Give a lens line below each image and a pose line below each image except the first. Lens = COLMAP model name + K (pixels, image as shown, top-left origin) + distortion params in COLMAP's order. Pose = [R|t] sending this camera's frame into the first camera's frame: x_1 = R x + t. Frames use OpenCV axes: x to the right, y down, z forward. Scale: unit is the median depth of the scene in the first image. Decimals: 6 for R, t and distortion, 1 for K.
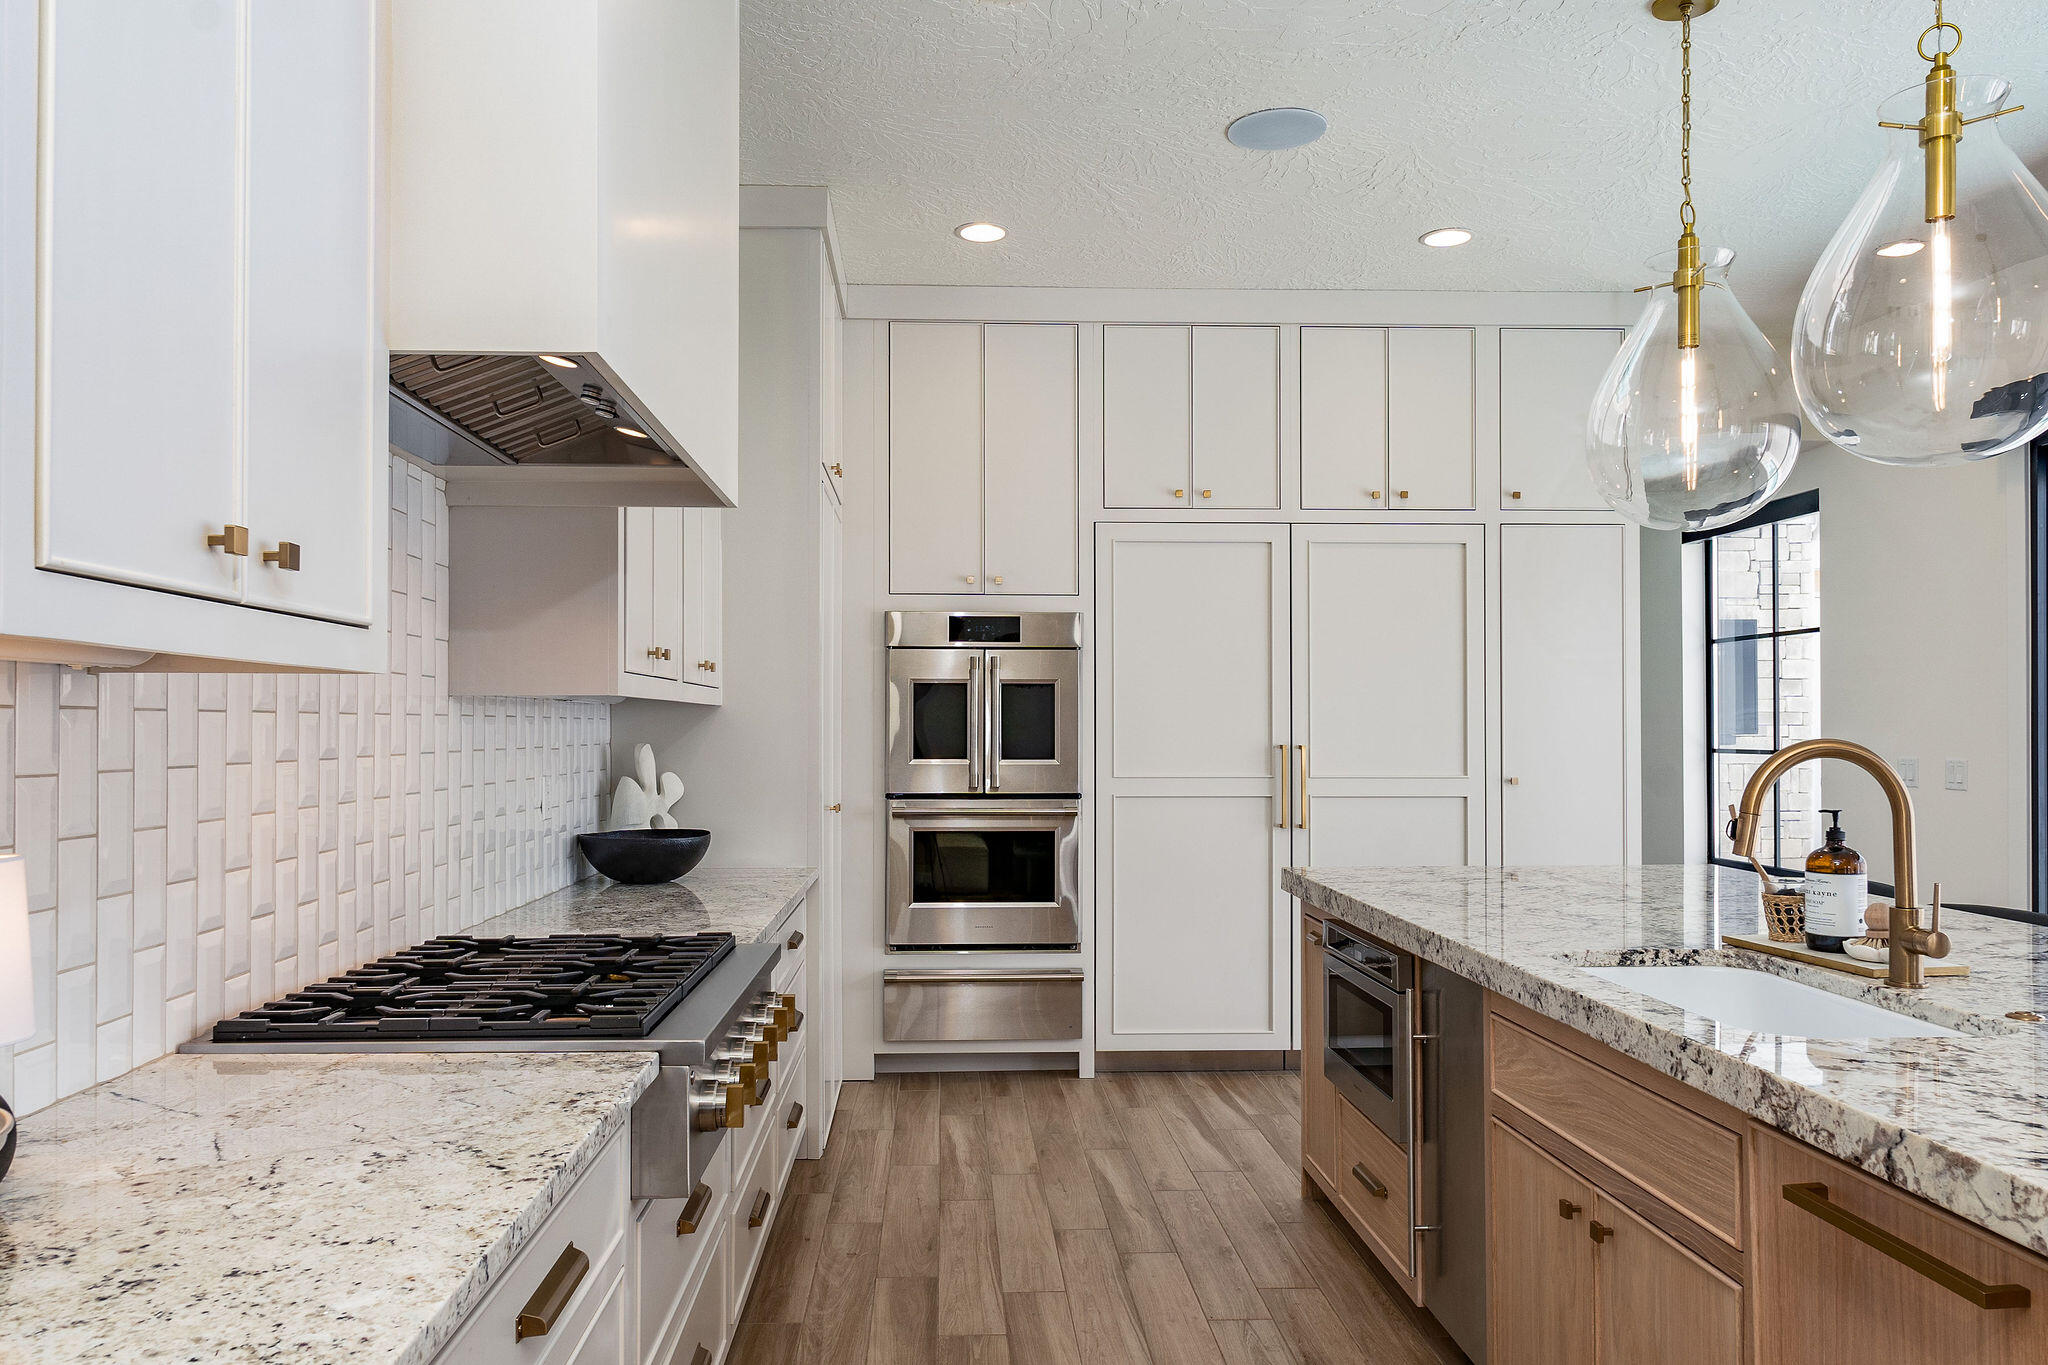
lens RADIAL K [[1434.7, 0, 1014.0], [0, 1434.7, 715.8], [0, 0, 1]] dist [-0.003601, -0.001269]
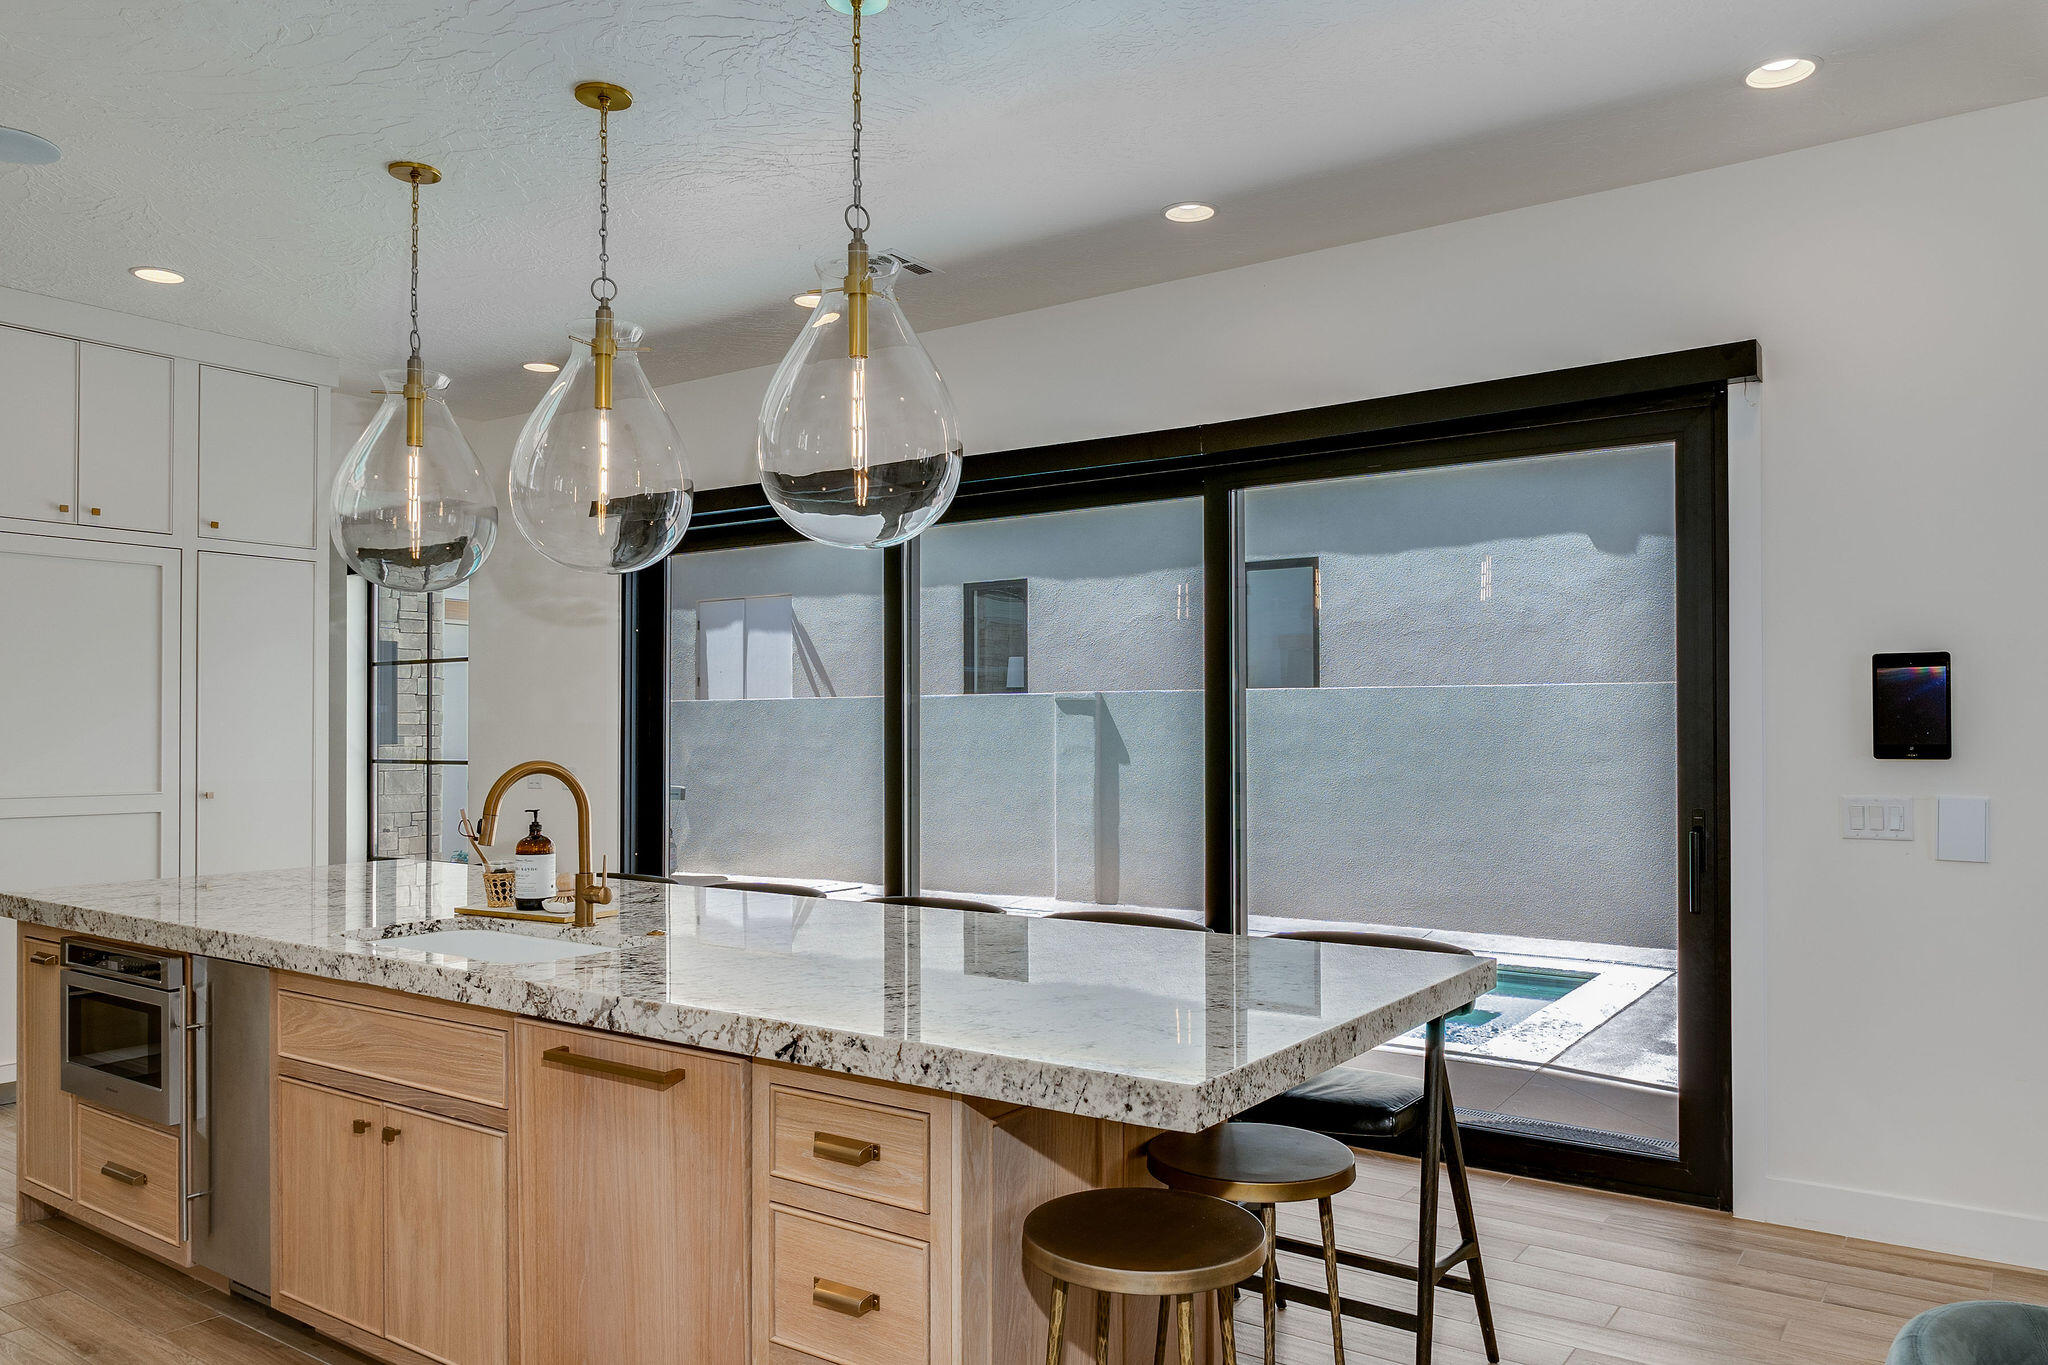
lens RADIAL K [[1434.7, 0, 1014.0], [0, 1434.7, 715.8], [0, 0, 1]] dist [-0.003601, -0.001269]
pose [[0.612799, 0.008584, 0.790192, -0.259689], [-0.006353, 0.999962, -0.005935, -0.021949], [-0.790213, -0.001383, 0.612830, -0.244059]]
